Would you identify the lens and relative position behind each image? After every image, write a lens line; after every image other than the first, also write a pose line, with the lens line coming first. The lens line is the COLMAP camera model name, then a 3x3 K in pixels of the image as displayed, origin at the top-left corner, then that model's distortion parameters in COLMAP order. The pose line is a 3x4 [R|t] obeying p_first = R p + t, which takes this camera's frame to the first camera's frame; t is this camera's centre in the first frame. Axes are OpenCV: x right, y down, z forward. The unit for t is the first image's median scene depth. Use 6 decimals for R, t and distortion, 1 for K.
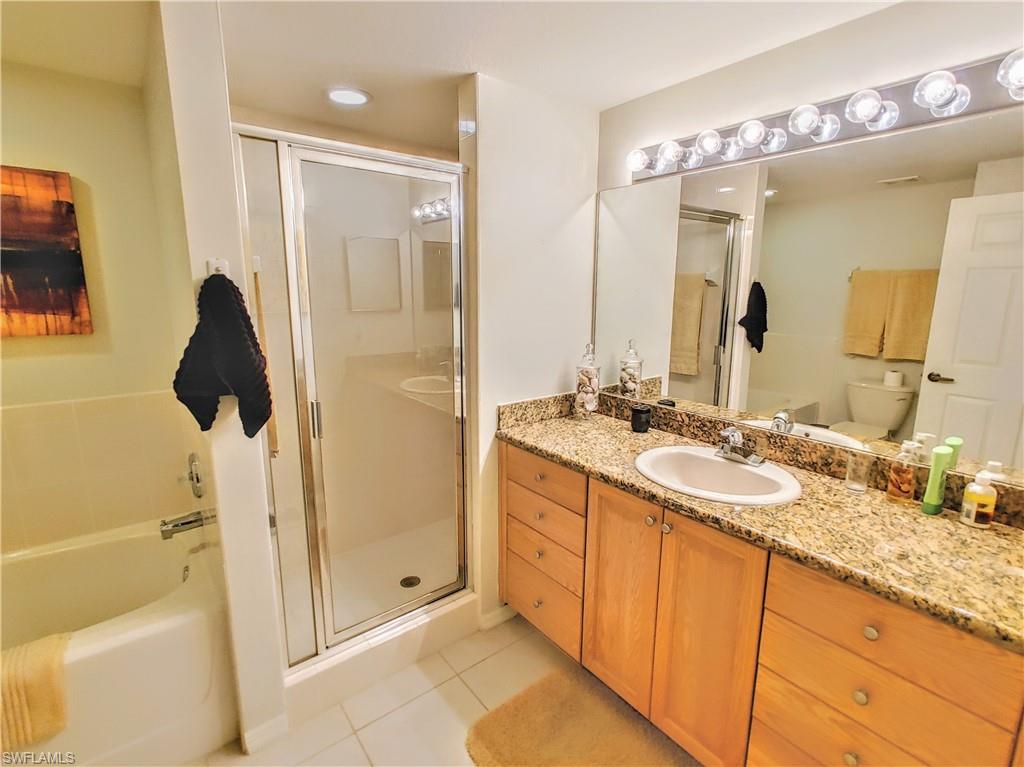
lens RADIAL K [[488.5, 0, 510.3], [0, 488.5, 378.6], [0, 0, 1]] dist [-0.000281, 0.000537]
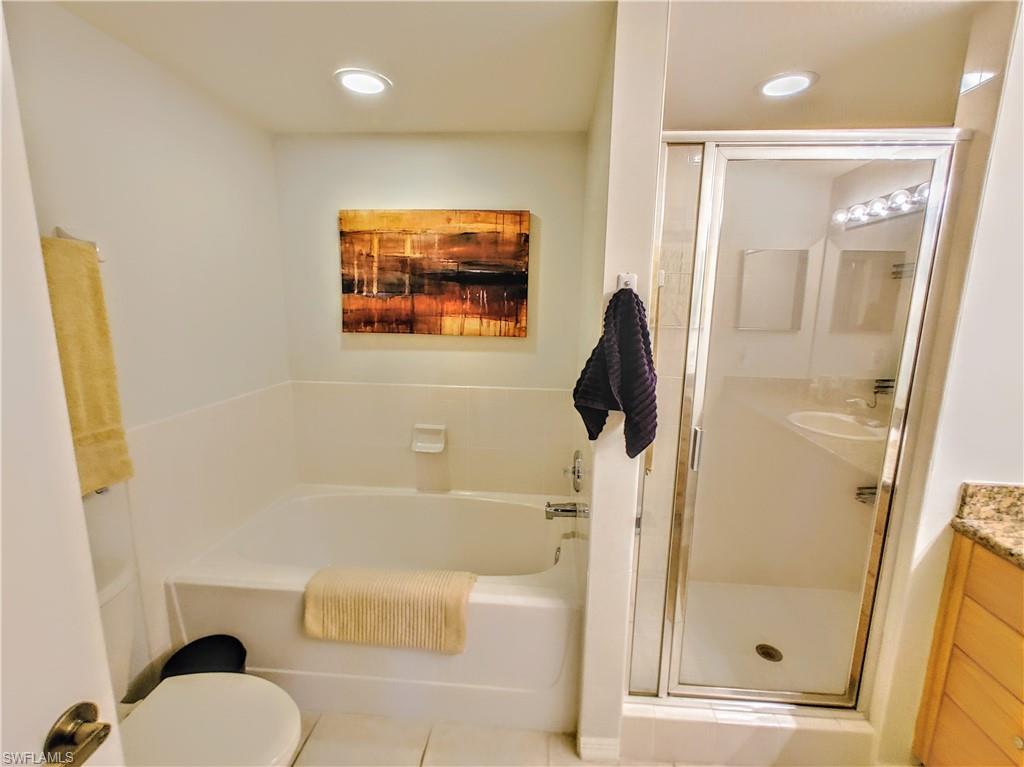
lens RADIAL K [[457.2, 0, 512.0], [0, 457.2, 383.5], [0, 0, 1]] dist [-0.000237, 0.000115]
pose [[0.732345, 0.132217, -0.667974, -0.085350], [-0.140134, 0.989234, 0.042168, -0.020274], [0.666358, 0.062724, 0.742989, 0.117029]]
